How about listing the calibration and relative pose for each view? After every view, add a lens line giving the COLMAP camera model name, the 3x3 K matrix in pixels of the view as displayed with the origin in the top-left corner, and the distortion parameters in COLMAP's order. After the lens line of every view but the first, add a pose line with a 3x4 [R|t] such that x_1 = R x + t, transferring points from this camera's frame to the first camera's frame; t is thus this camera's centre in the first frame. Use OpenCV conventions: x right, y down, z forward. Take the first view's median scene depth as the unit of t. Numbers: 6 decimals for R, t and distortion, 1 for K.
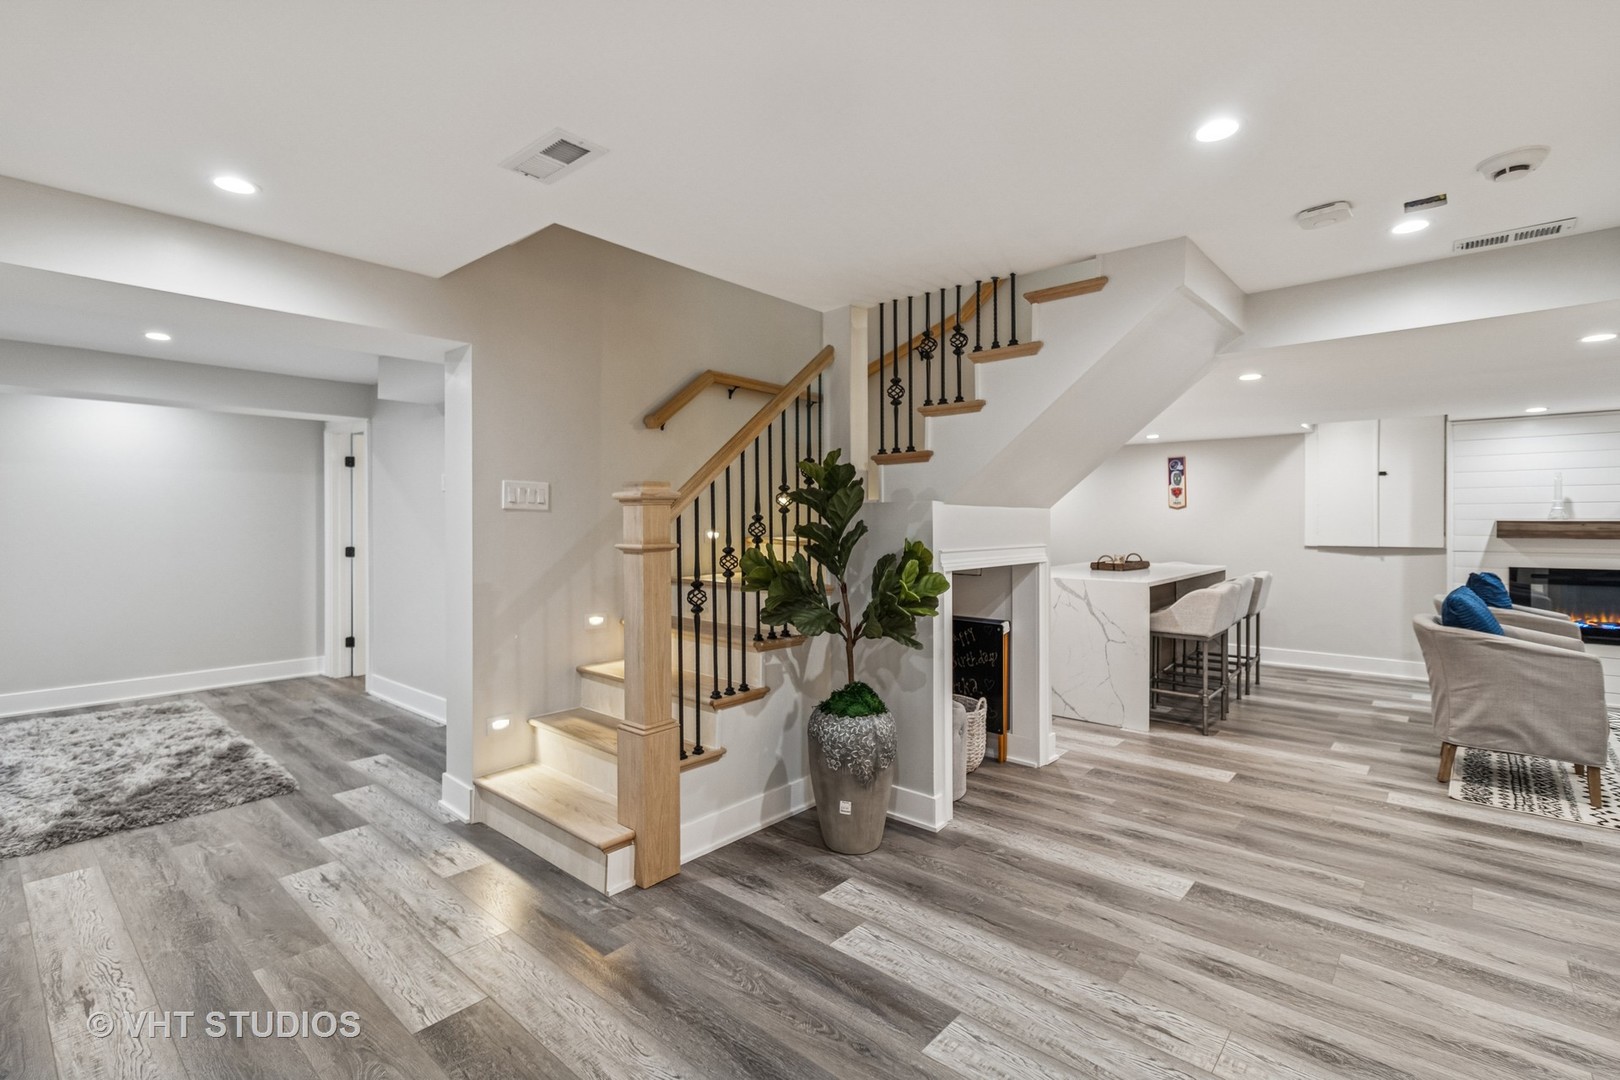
lens RADIAL K [[742.4, 0, 810.2], [0, 742.4, 533.1], [0, 0, 1]] dist [0.005199, 0.000149]
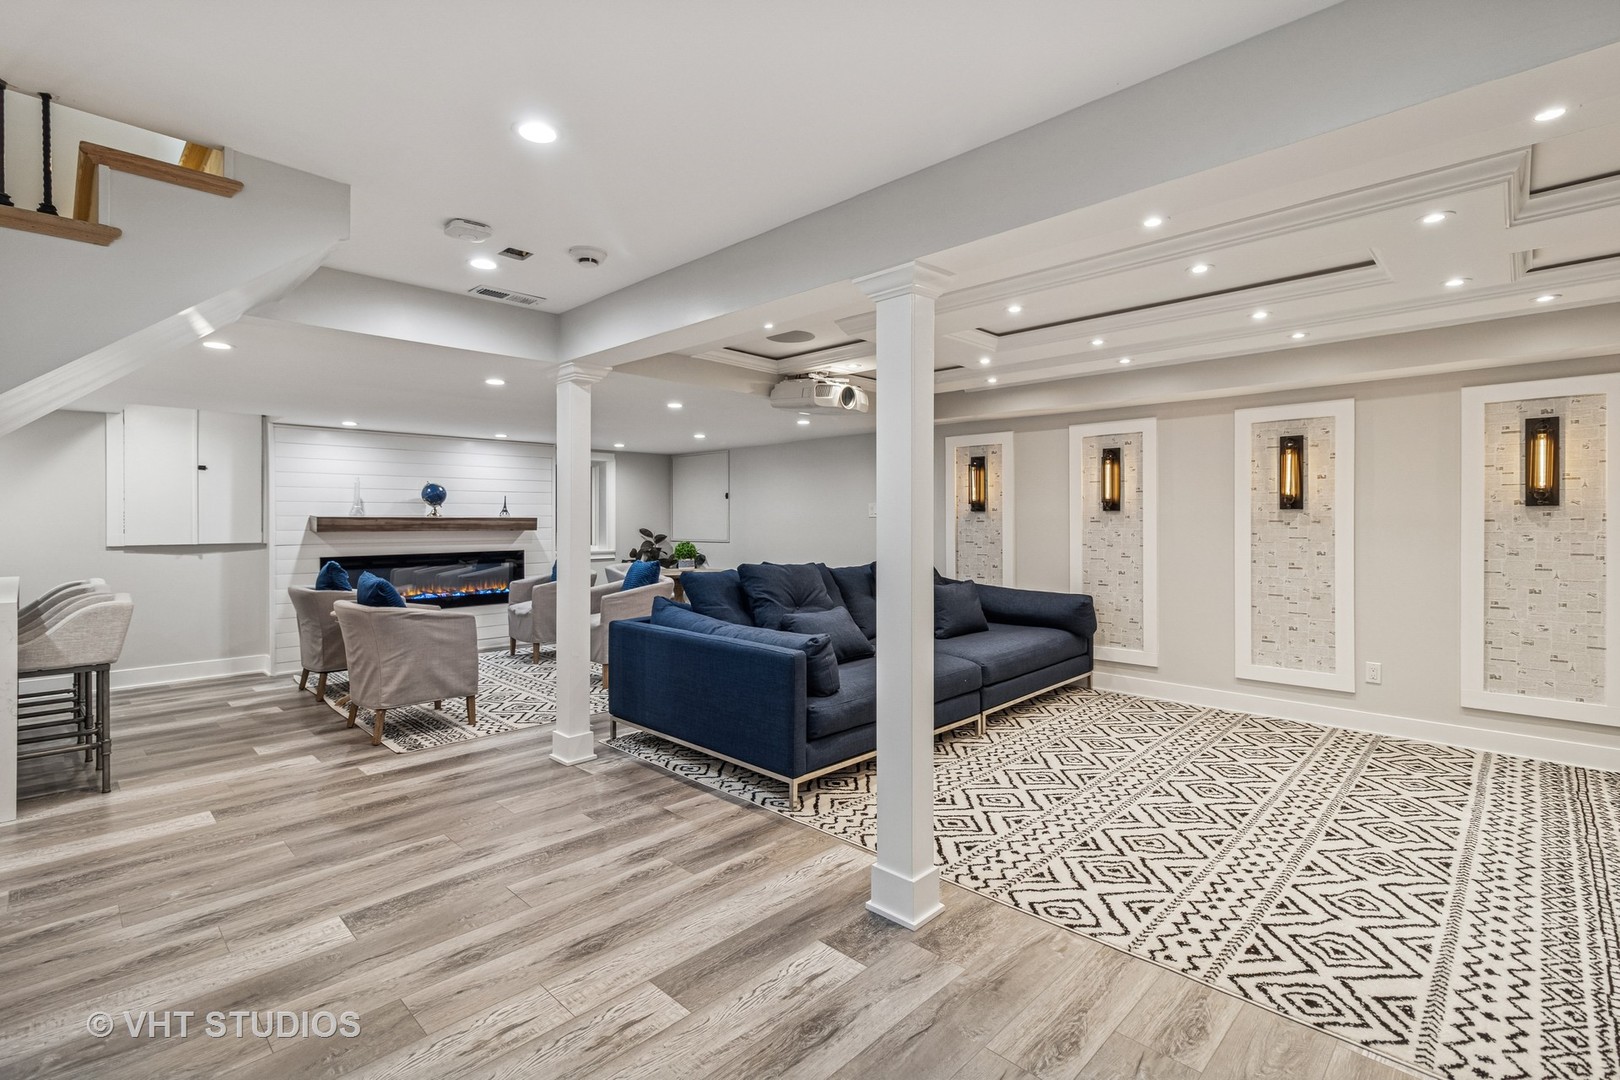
lens RADIAL K [[742.4, 0, 811.2], [0, 742.4, 526.8], [0, 0, 1]] dist [0.005199, 0.000149]
pose [[0.054904, -0.007717, 0.998462, -0.298027], [0.019294, 0.999792, 0.006666, 0.010279], [-0.998305, 0.018899, 0.055041, 0.345408]]
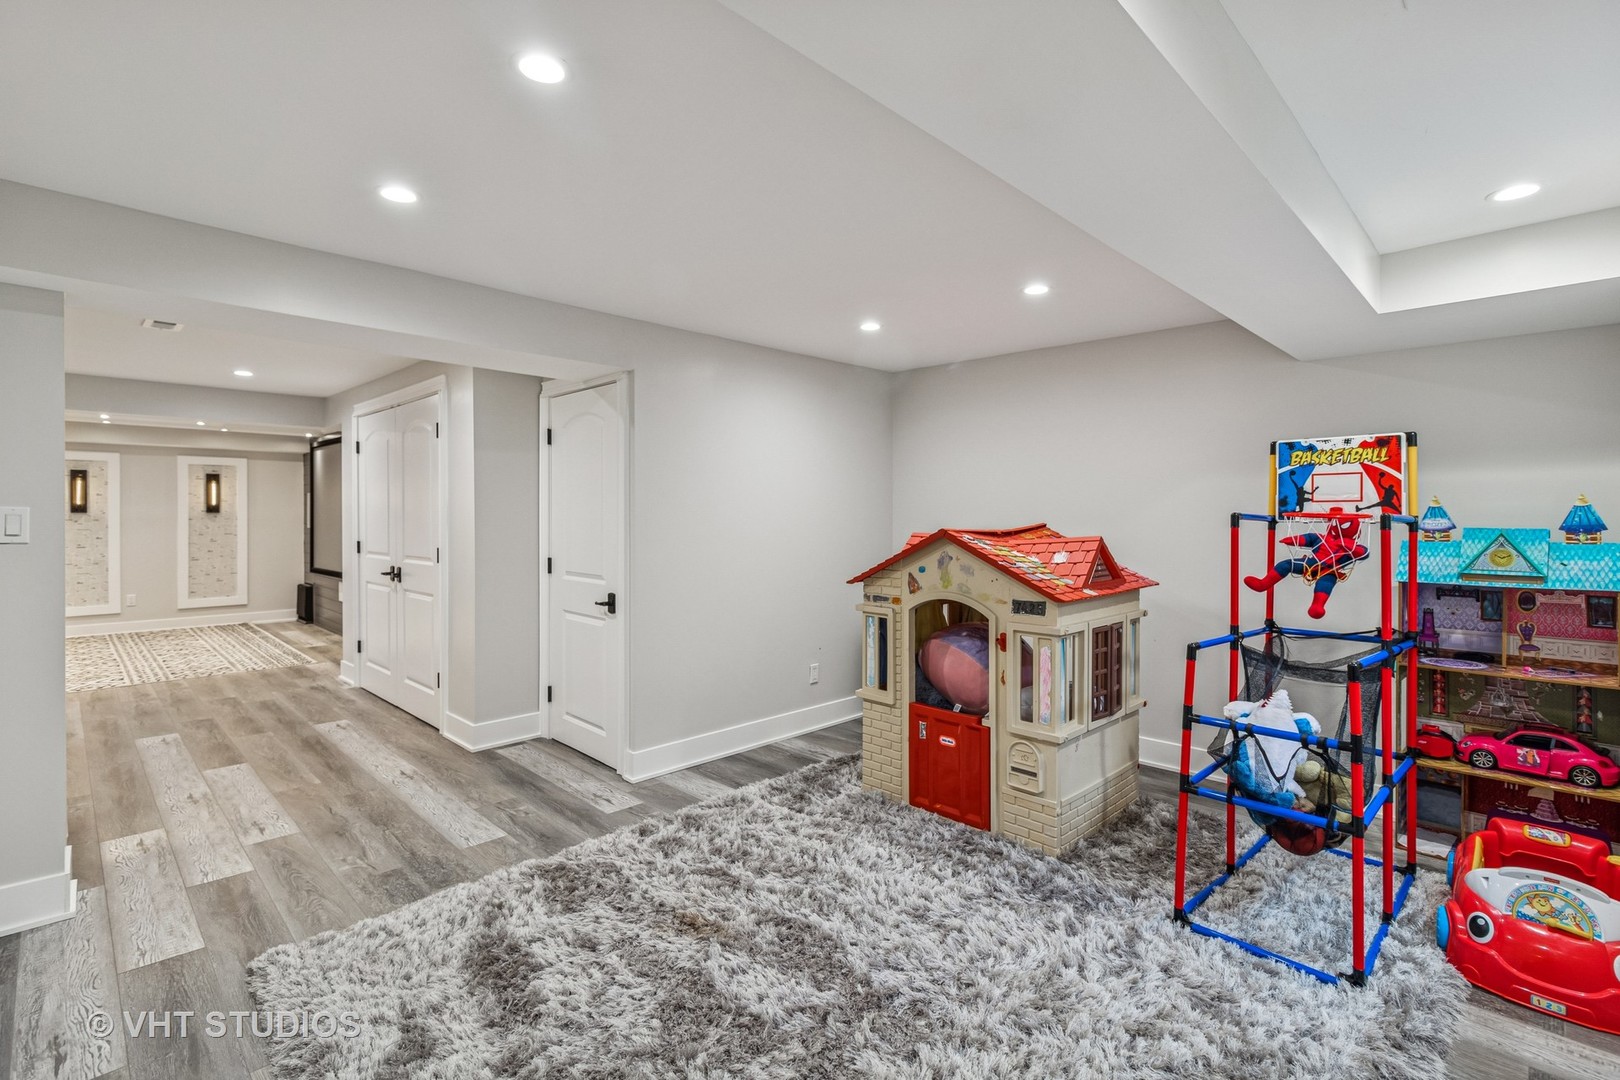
lens RADIAL K [[742.4, 0, 813.5], [0, 742.4, 519.0], [0, 0, 1]] dist [0.005199, 0.000149]
pose [[-0.998400, -0.004373, 0.056373, -1.435375], [-0.002910, 0.999657, 0.026009, -0.050448], [-0.056468, 0.025804, -0.998071, 1.912406]]
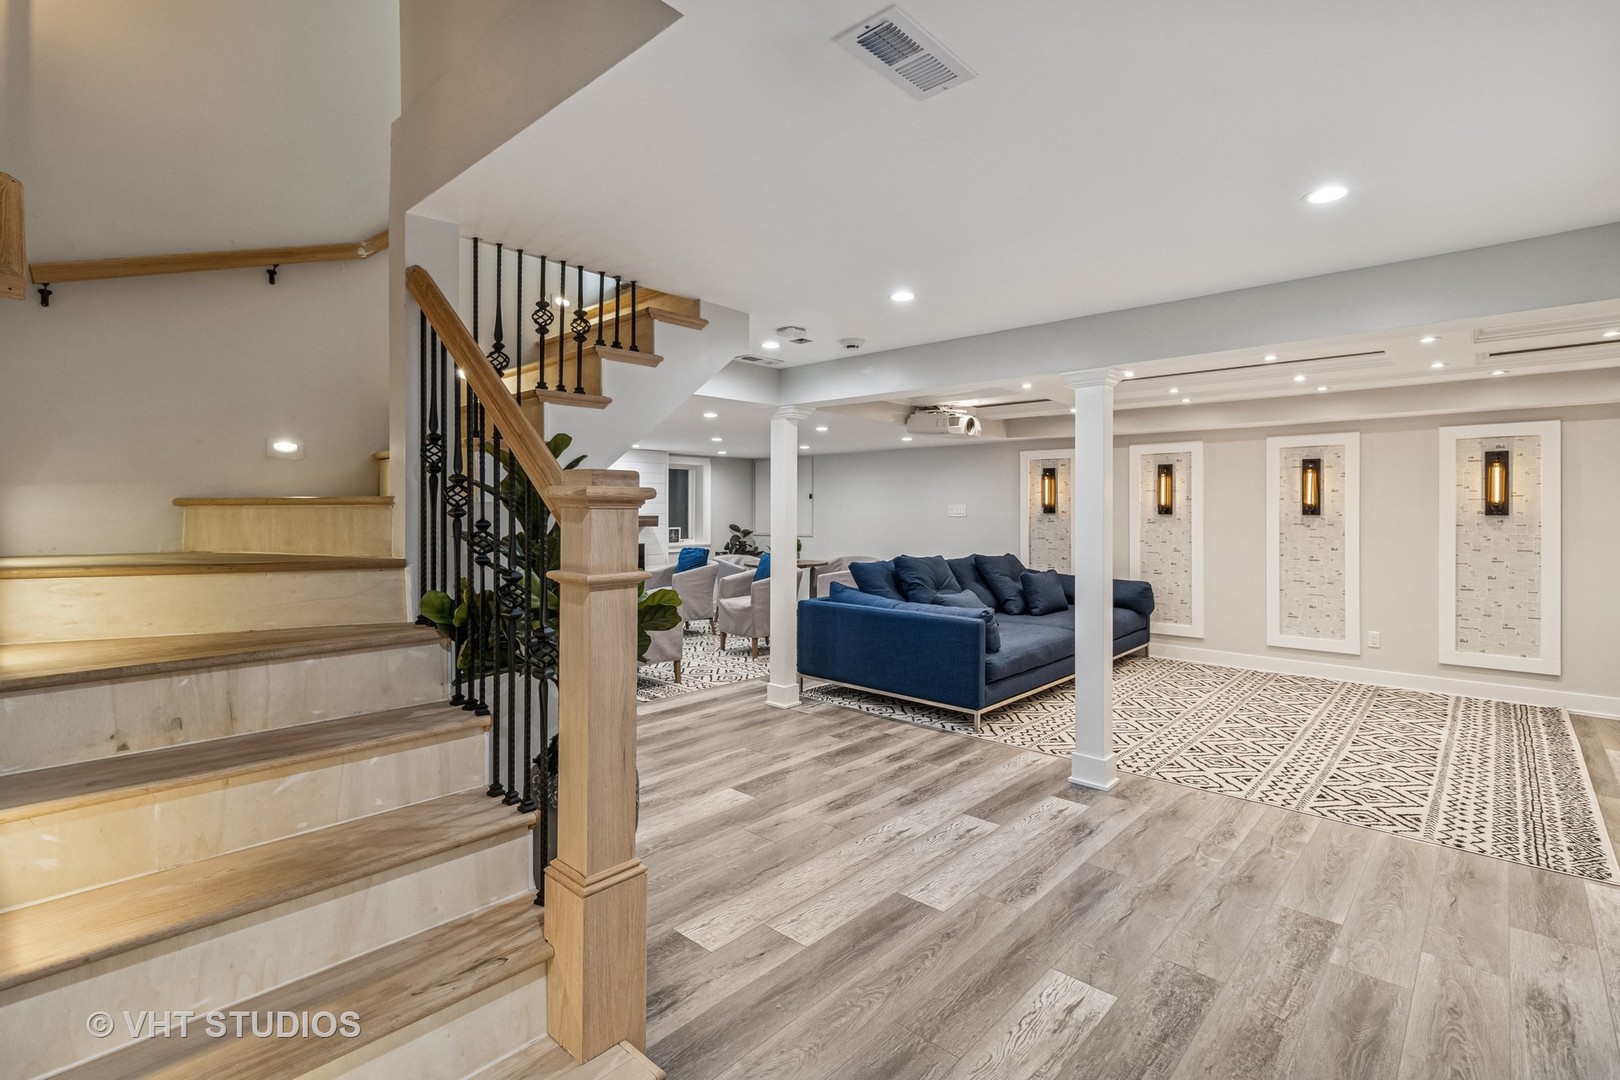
lens RADIAL K [[742.4, 0, 818.6], [0, 742.4, 514.6], [0, 0, 1]] dist [0.005199, 0.000149]
pose [[0.022166, -0.003833, 0.999747, -0.742468], [0.016157, 0.999863, 0.003475, -0.026350], [-0.999624, 0.016076, 0.022225, 0.721587]]
